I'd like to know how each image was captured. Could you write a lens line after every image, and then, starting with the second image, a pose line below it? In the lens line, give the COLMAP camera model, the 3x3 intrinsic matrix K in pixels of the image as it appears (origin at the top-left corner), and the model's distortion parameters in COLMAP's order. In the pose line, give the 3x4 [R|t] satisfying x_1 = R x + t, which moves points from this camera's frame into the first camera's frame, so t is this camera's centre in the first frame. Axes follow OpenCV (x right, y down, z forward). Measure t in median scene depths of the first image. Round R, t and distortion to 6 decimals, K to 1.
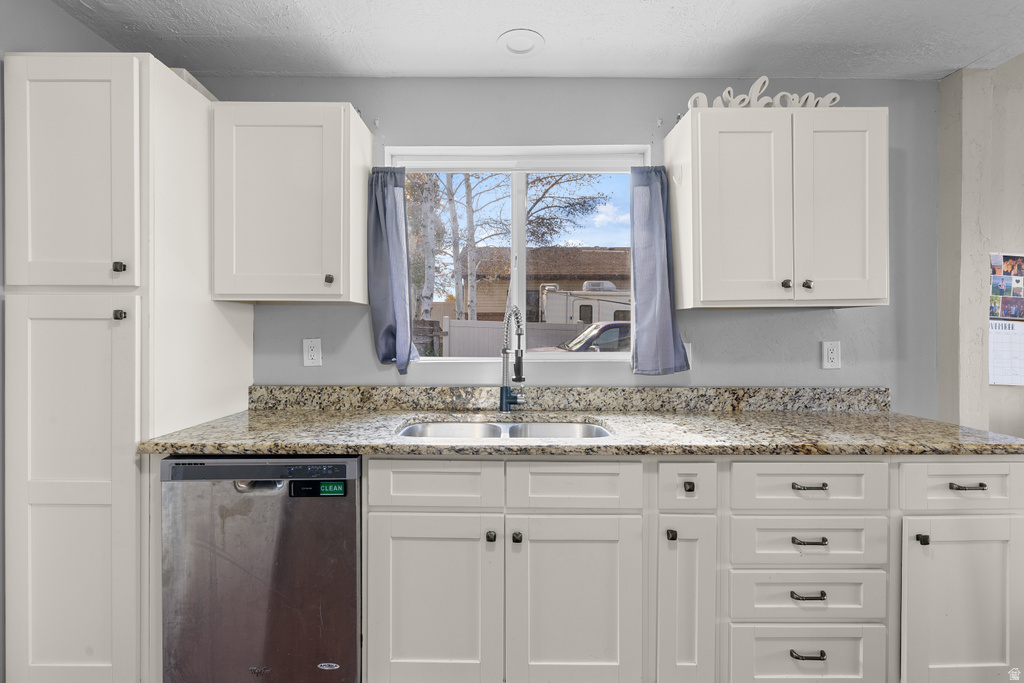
lens RADIAL K [[476.1, 0, 509.2], [0, 476.1, 337.4], [0, 0, 1]] dist [-0.000446, 0.000379]
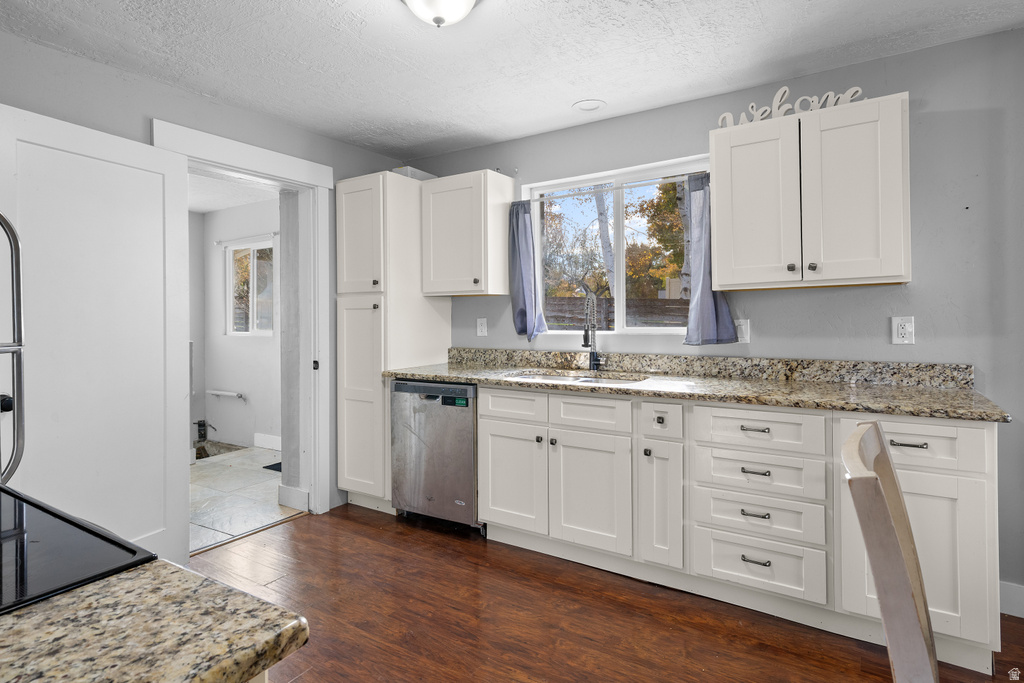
lens RADIAL K [[542.2, 0, 514.7], [0, 542.2, 318.1], [0, 0, 1]] dist [0.017706, 0.000041]
pose [[0.843351, -0.007839, -0.537306, 0.630870], [0.007623, 0.999968, -0.002624, 0.008092], [0.537309, -0.001883, 0.843383, -0.424882]]
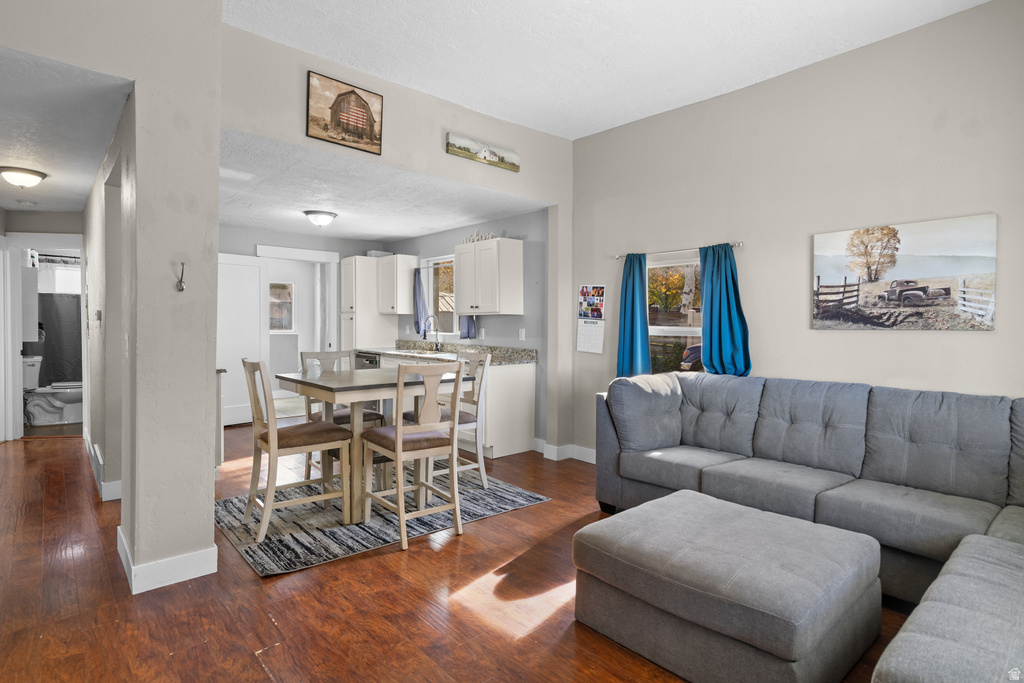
lens RADIAL K [[534.3, 0, 512.0], [0, 534.3, 341.5], [0, 0, 1]] dist [0.017926, 0.000048]
pose [[0.651450, 0.032746, -0.757985, 2.712931], [-0.017087, 0.999448, 0.028492, -0.001994], [0.758499, -0.005609, 0.651650, -0.753582]]
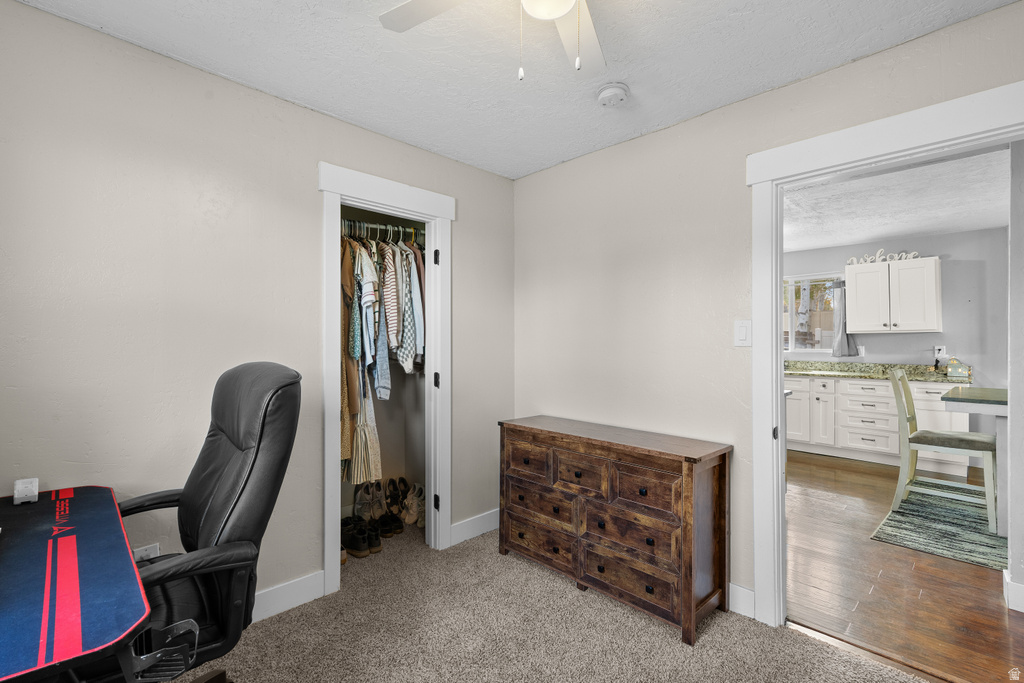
lens RADIAL K [[455.3, 0, 508.9], [0, 455.3, 336.9], [0, 0, 1]] dist [0.002102, 0.000250]
pose [[0.695063, -0.007172, -0.718913, 0.848732], [-0.005379, 0.999870, -0.015176, 0.010372], [0.718929, 0.014416, 0.694934, -2.173765]]
